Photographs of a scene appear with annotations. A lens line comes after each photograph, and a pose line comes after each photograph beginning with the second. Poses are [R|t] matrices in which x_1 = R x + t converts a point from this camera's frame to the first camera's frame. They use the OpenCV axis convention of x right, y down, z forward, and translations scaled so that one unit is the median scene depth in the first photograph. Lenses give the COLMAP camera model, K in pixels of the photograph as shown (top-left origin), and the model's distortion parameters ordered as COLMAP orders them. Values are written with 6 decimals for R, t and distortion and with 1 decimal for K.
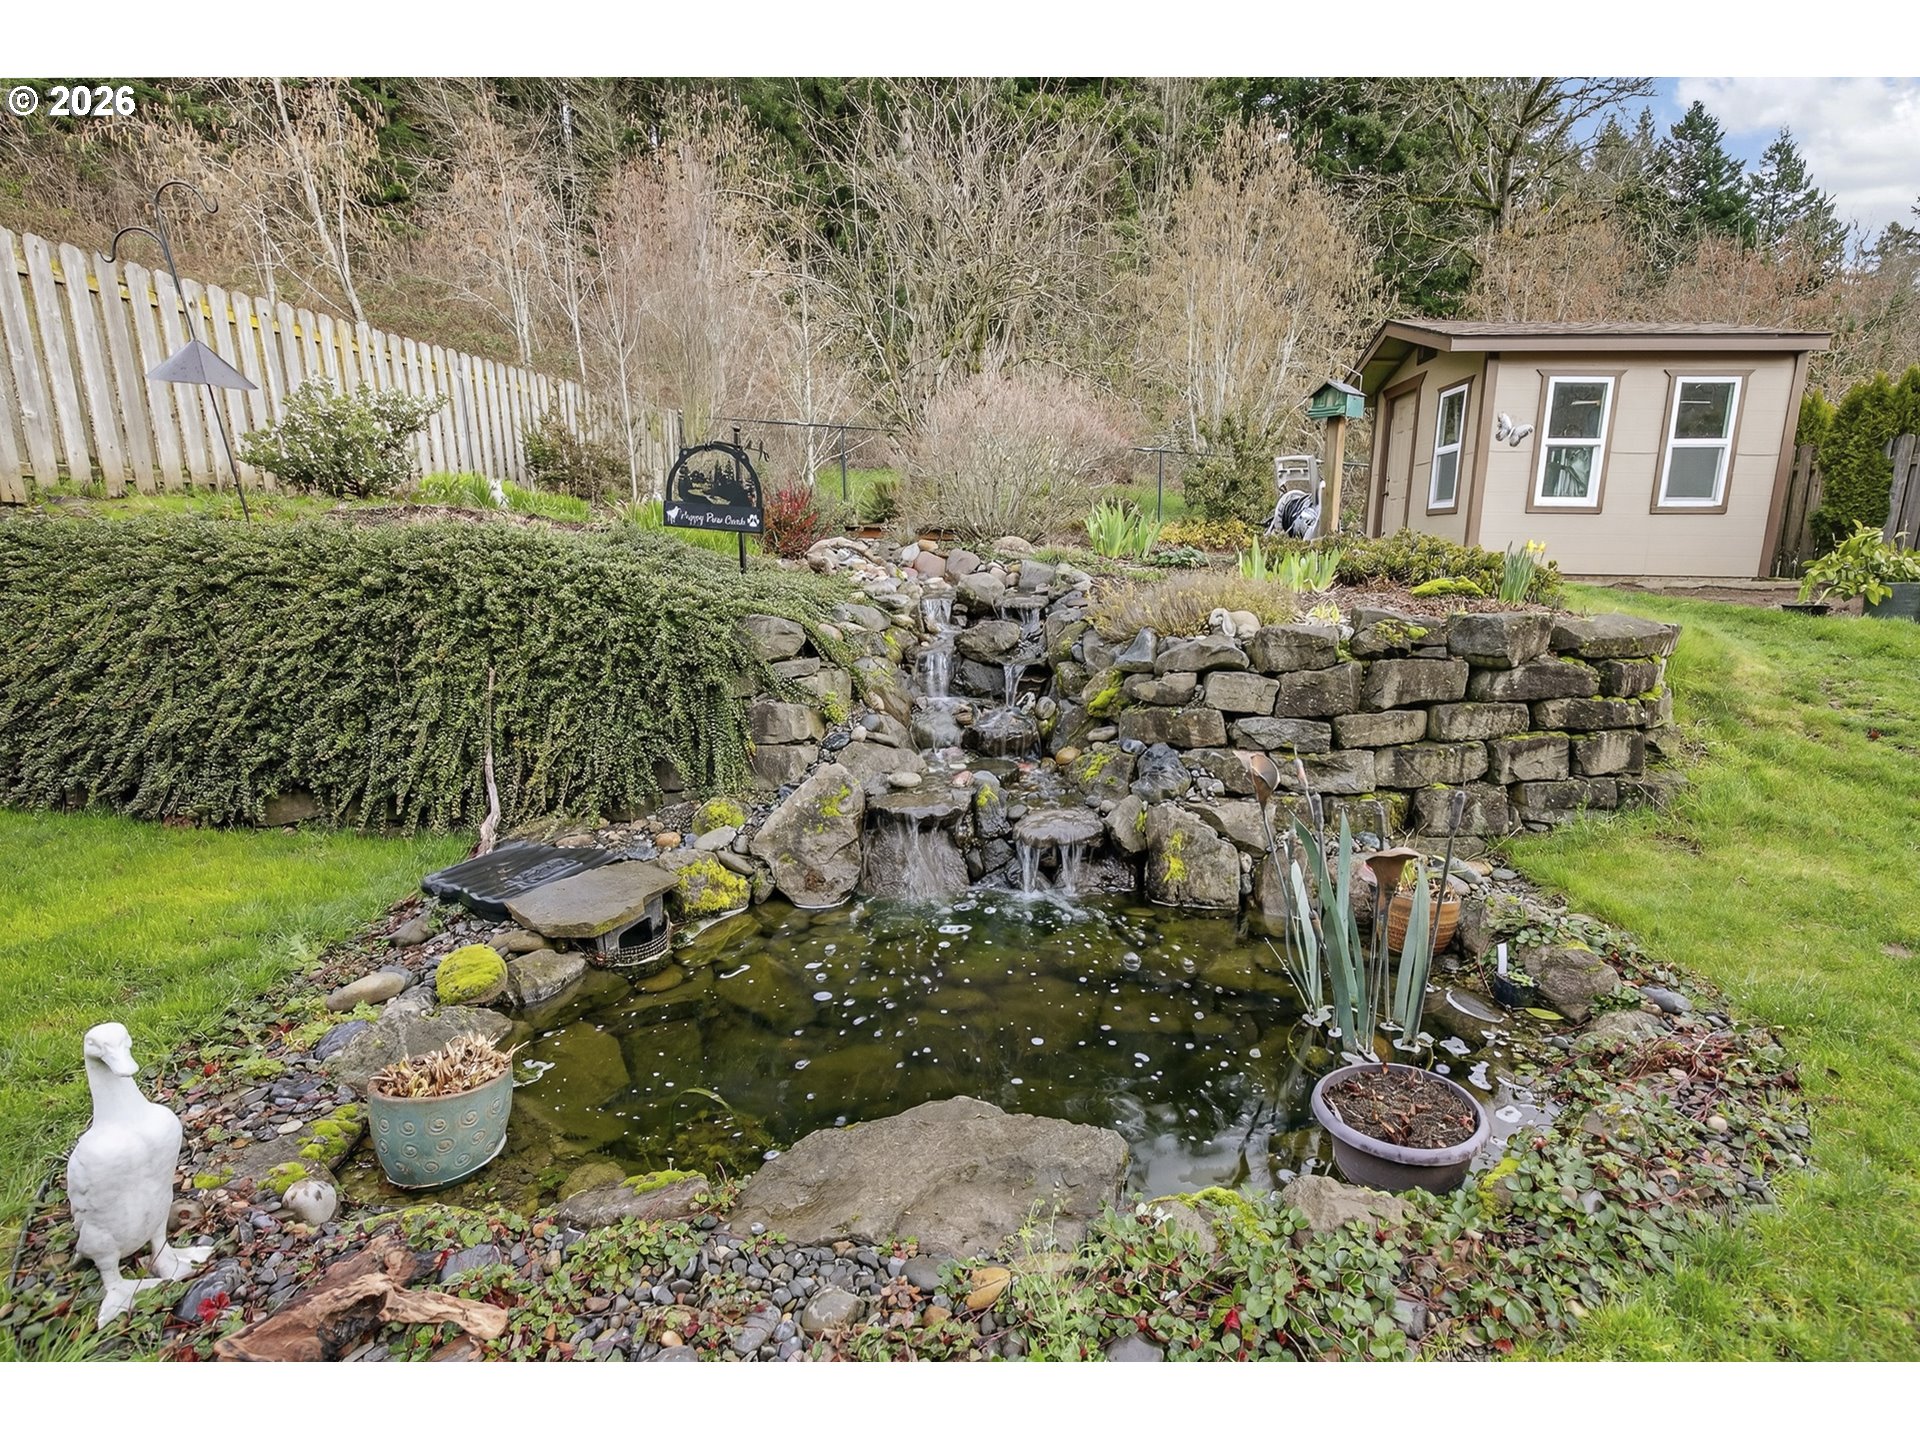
lens RADIAL K [[957.9, 0, 1011.3], [0, 957.9, 753.0], [0, 0, 1]] dist [-0.001463, 0.001737]
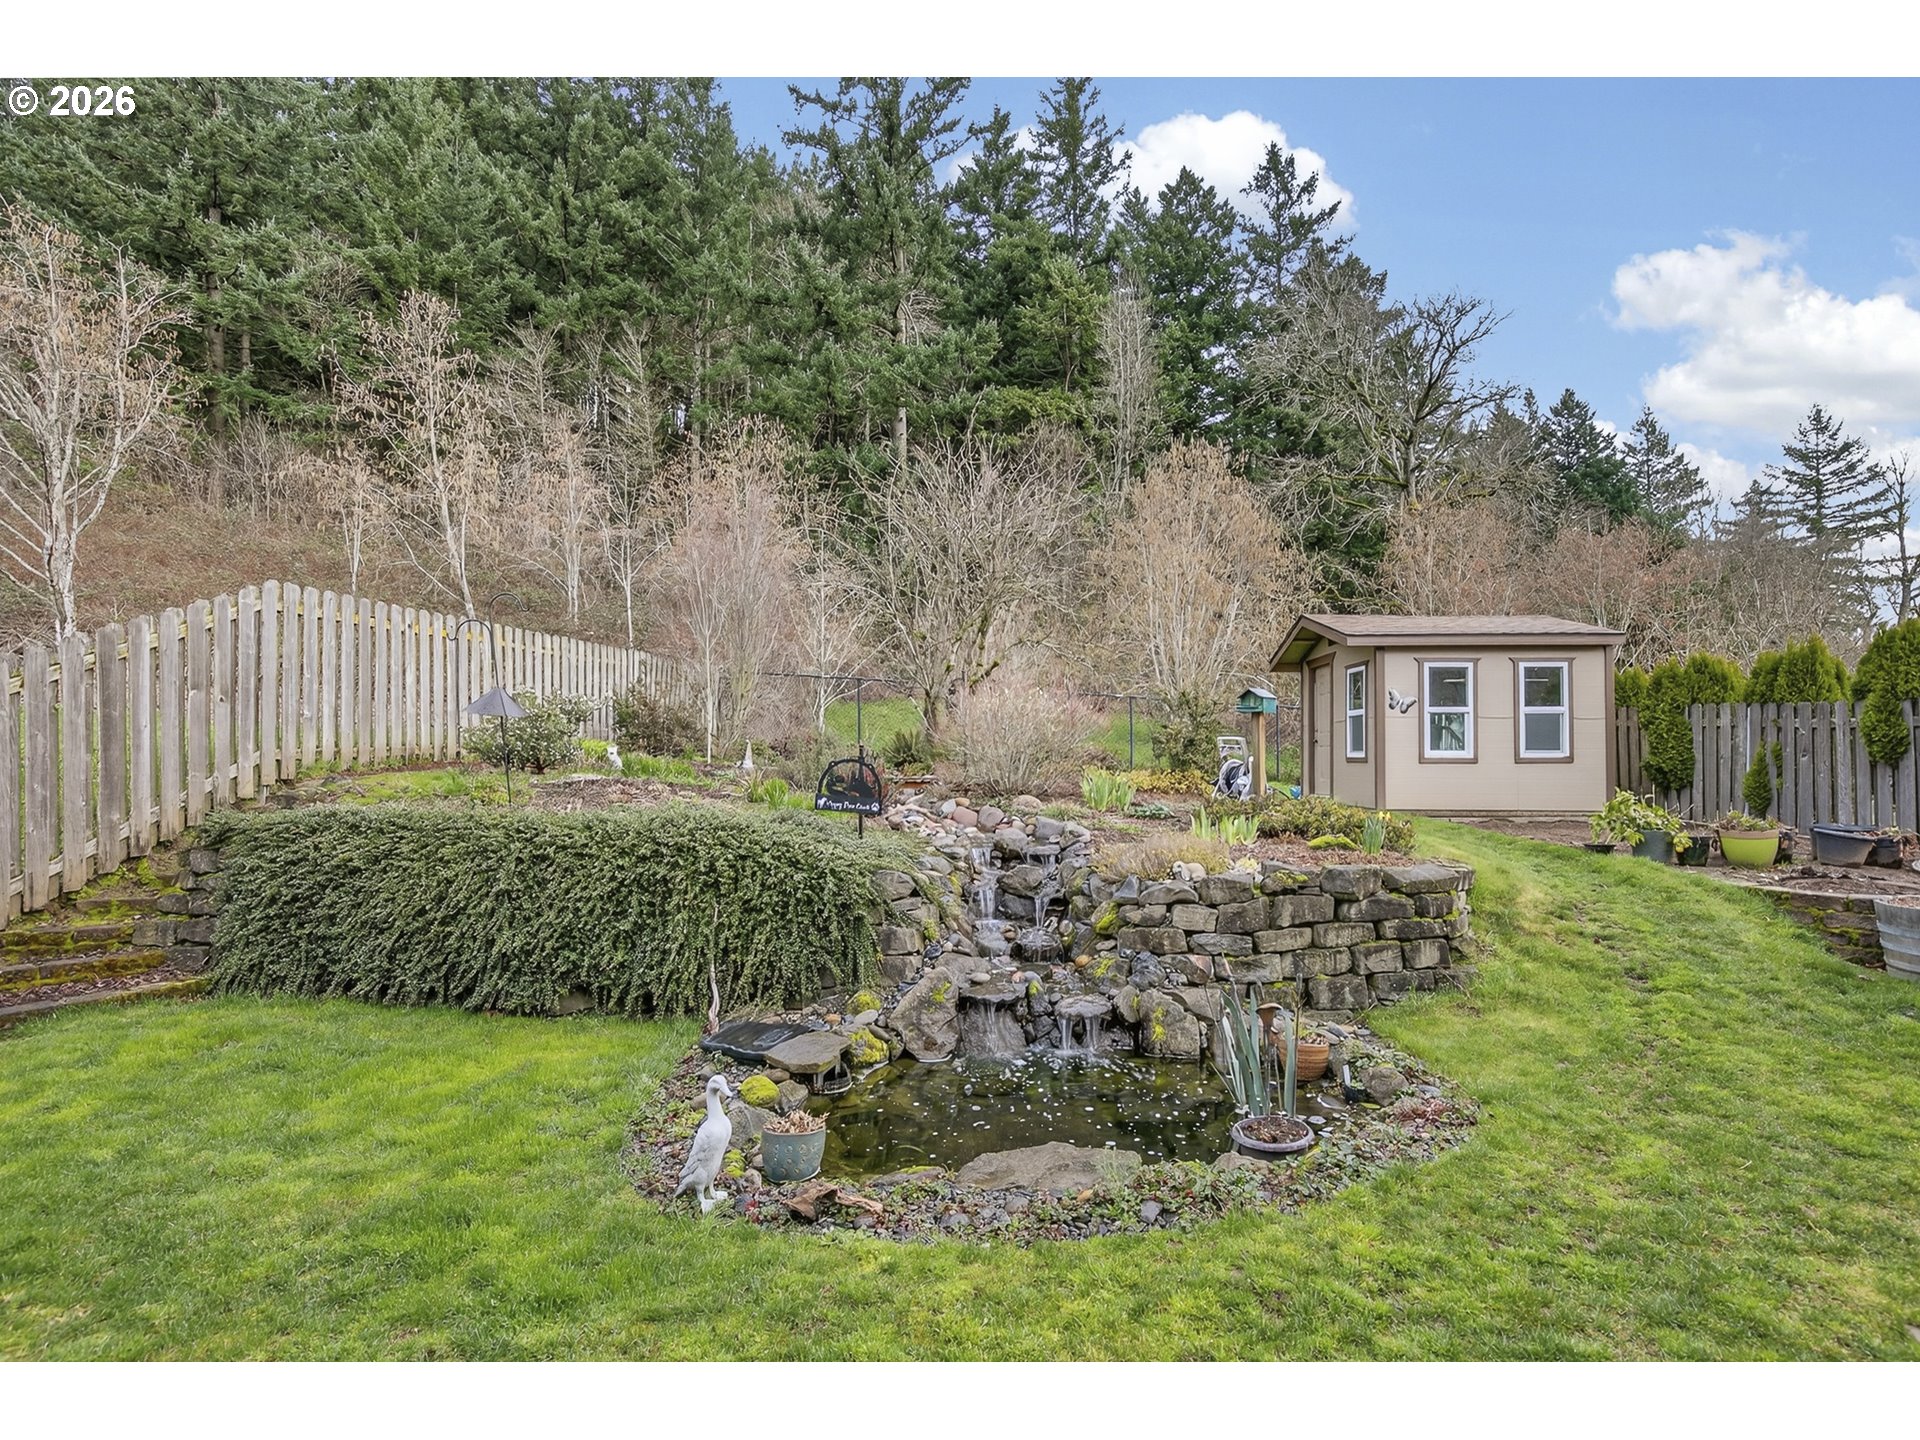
lens RADIAL K [[957.9, 0, 1007.8], [0, 957.9, 728.0], [0, 0, 1]] dist [-0.001463, 0.001737]
pose [[0.999706, -0.007495, 0.023074, -0.100450], [0.012817, 0.970681, -0.240028, 0.008383], [-0.020599, 0.240253, 0.970492, -0.590173]]
